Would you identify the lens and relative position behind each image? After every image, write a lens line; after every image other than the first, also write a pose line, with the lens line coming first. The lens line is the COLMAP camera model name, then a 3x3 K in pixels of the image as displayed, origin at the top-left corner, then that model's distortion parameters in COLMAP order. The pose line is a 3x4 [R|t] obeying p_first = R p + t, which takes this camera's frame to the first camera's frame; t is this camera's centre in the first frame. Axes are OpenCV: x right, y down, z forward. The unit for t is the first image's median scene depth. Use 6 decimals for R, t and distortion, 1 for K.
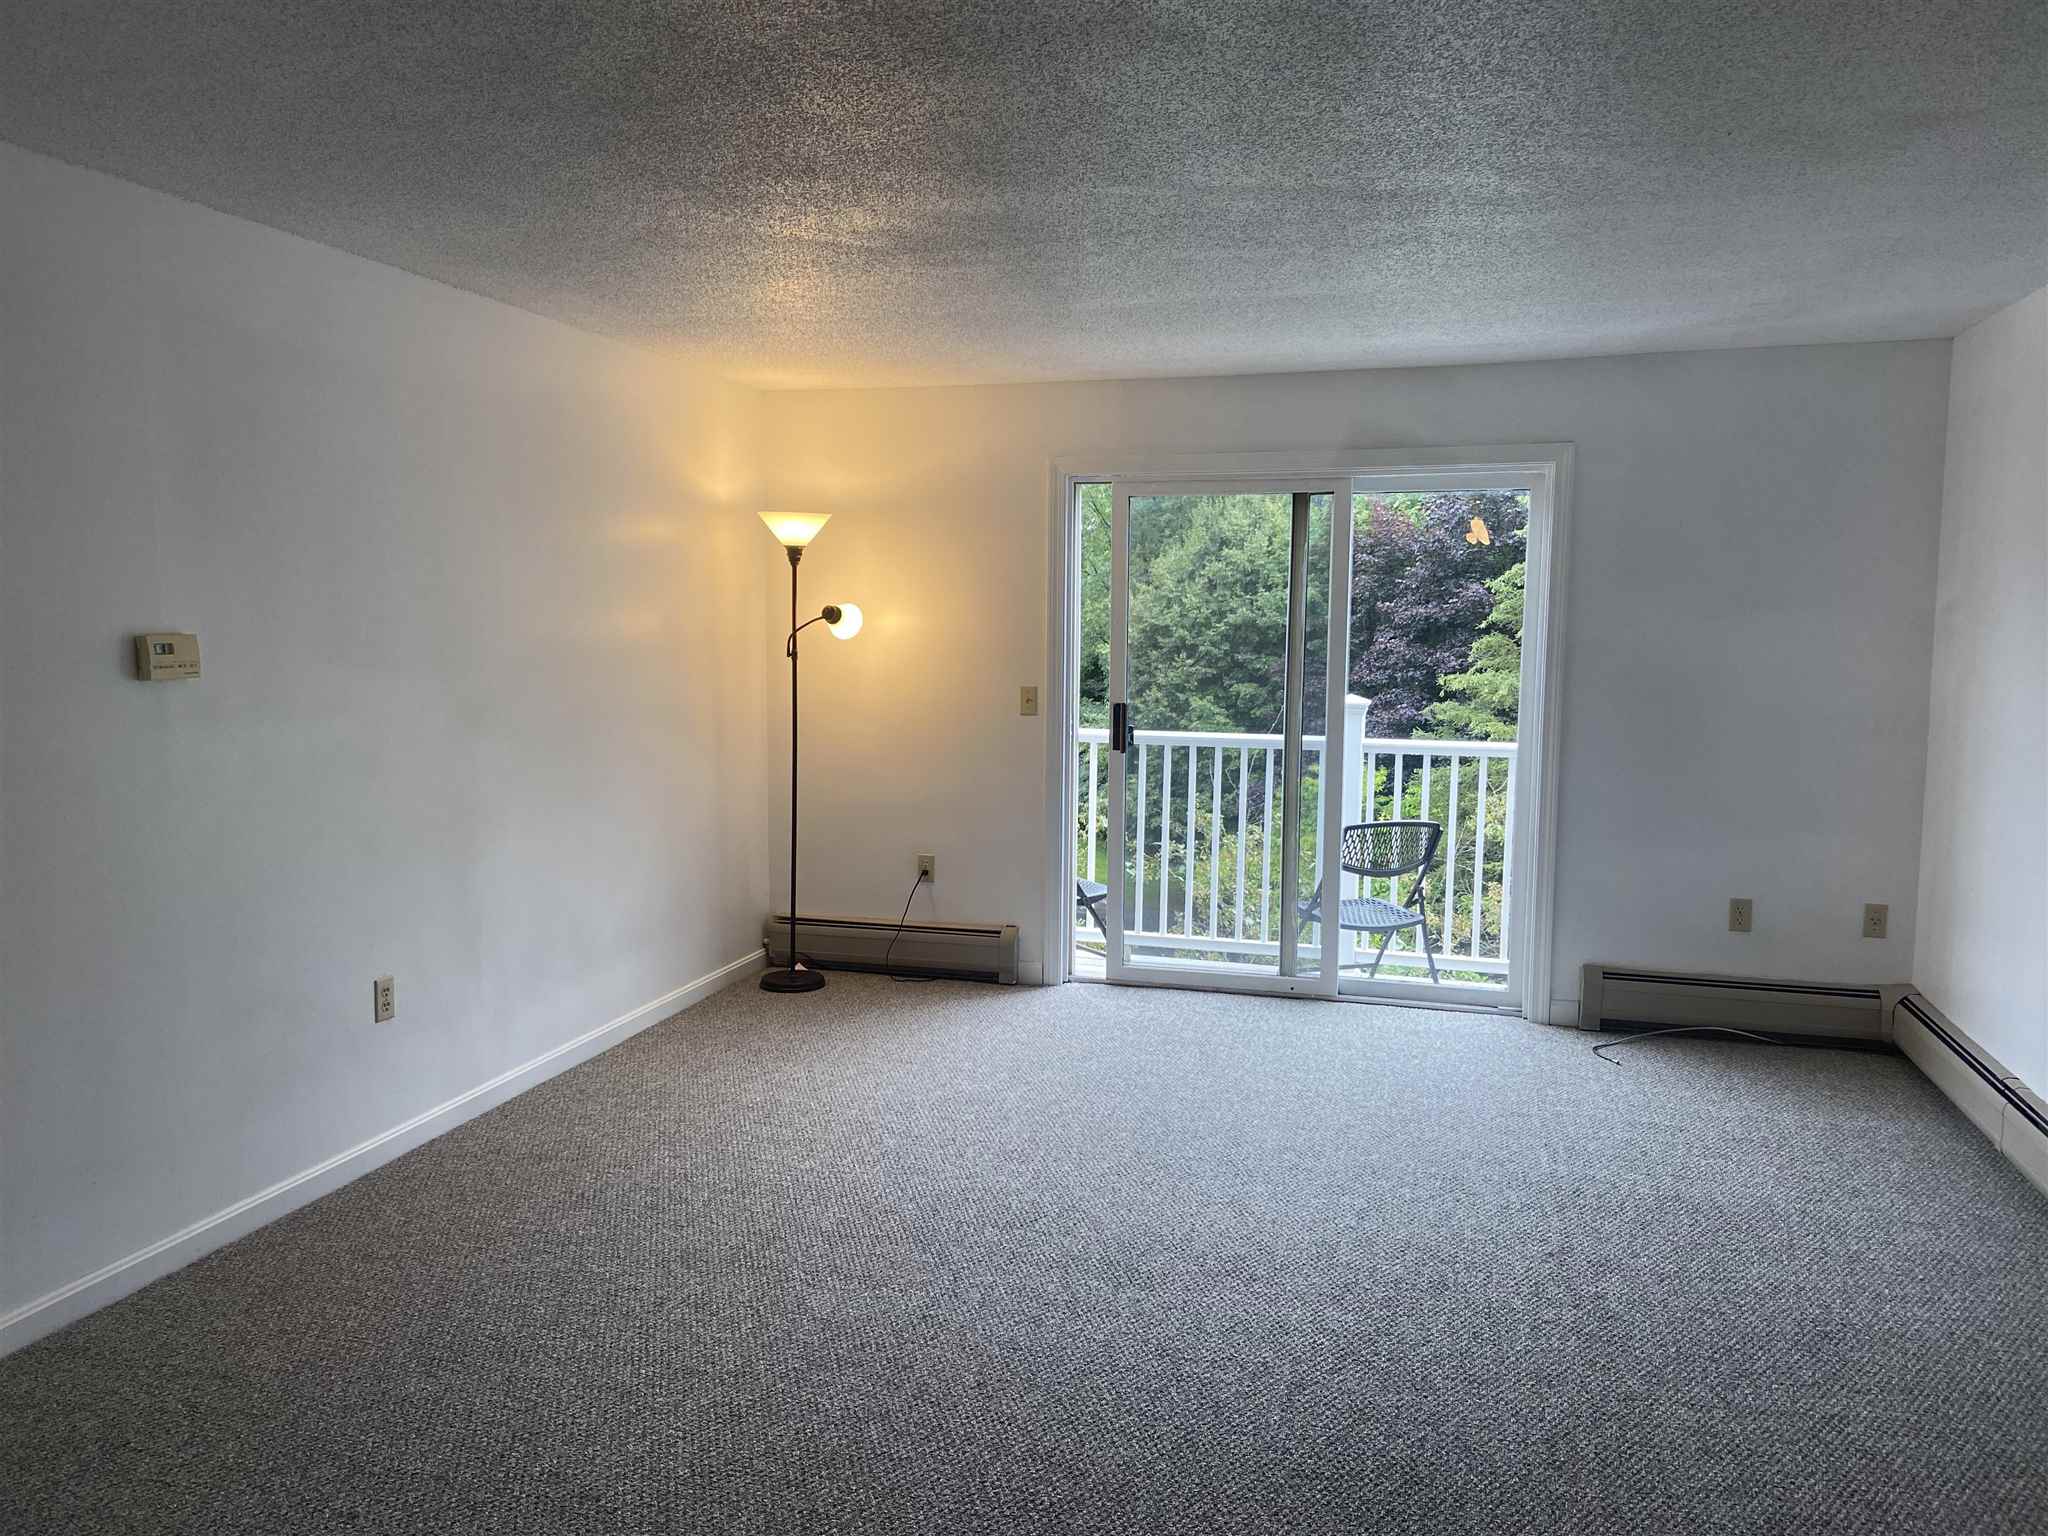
lens RADIAL K [[1514.8, 0, 1020.9], [0, 1514.8, 714.2], [0, 0, 1]] dist [-0.002222, -0.006848]
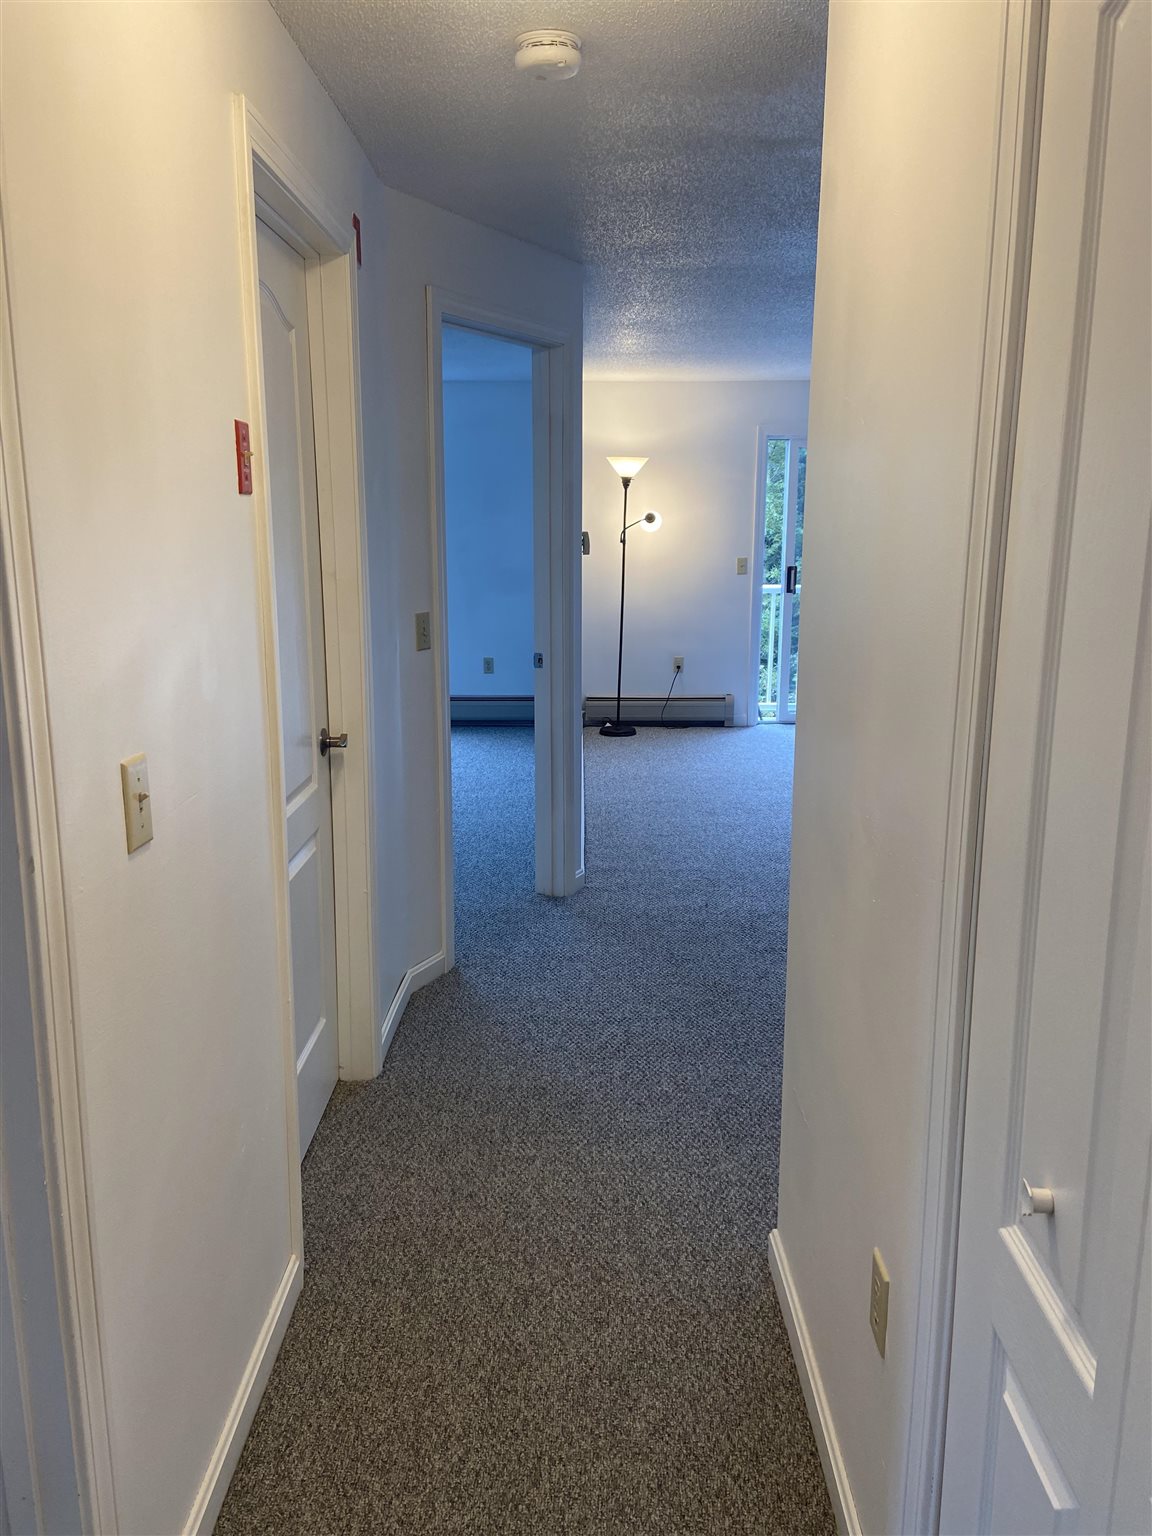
lens RADIAL K [[1149.3, 0, 576.0], [0, 1149.3, 768.0], [0, 0, 1]] dist [-0.001064, -0.000624]
pose [[0.954081, -0.061815, 0.293100, -0.619077], [0.019729, 0.989319, 0.144428, 0.026254], [-0.298898, -0.132013, 0.945110, -0.259388]]
